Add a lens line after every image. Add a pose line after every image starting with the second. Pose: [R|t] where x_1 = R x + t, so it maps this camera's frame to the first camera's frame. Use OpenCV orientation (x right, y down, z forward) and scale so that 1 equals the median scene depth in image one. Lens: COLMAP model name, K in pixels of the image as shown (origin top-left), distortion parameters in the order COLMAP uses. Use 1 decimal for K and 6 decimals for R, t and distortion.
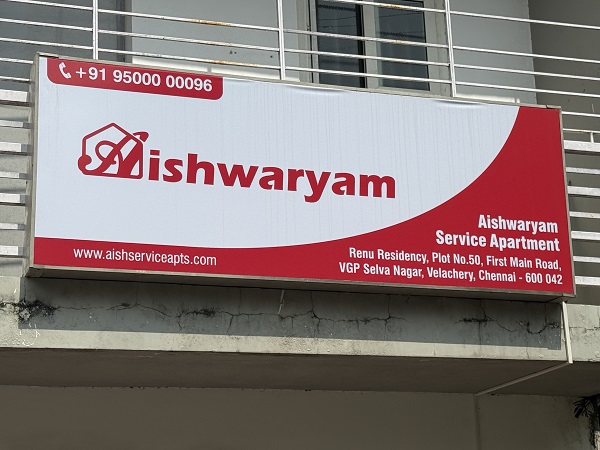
lens RADIAL K [[1341.3, 0, 299.7], [0, 1341.3, 224.7], [0, 0, 1]] dist [-0.070833, 0.000000]
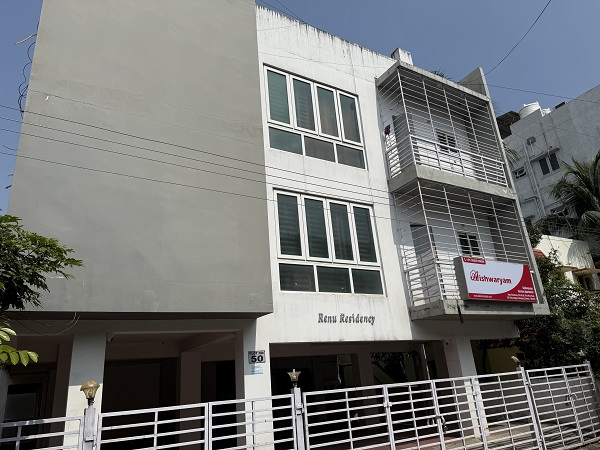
lens RADIAL K [[426.7, 0, 299.3], [0, 426.7, 225.9], [0, 0, 1]] dist [0.038819, -0.029600]
pose [[0.970687, 0.029764, 0.238496, -1.156219], [-0.006826, 0.995316, -0.096434, -0.077712], [-0.240249, 0.091979, 0.966344, -0.439404]]
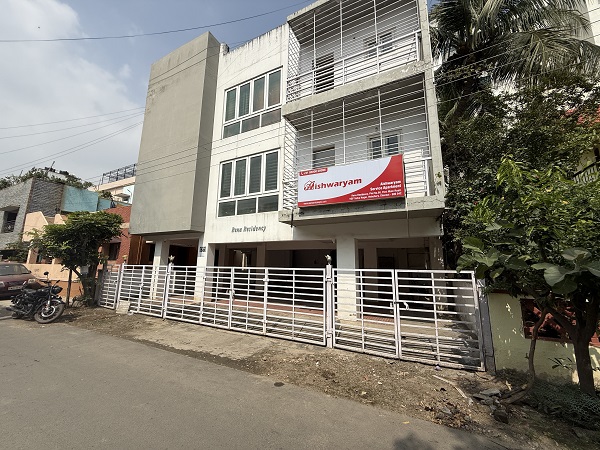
lens RADIAL K [[241.5, 0, 300.6], [0, 241.5, 225.4], [0, 0, 1]] dist [-0.028932, -0.000172]
pose [[0.704545, -0.078962, -0.705253, 0.544654], [0.163553, 0.985105, 0.053094, 0.052347], [0.690556, -0.152754, 0.706965, 0.196150]]
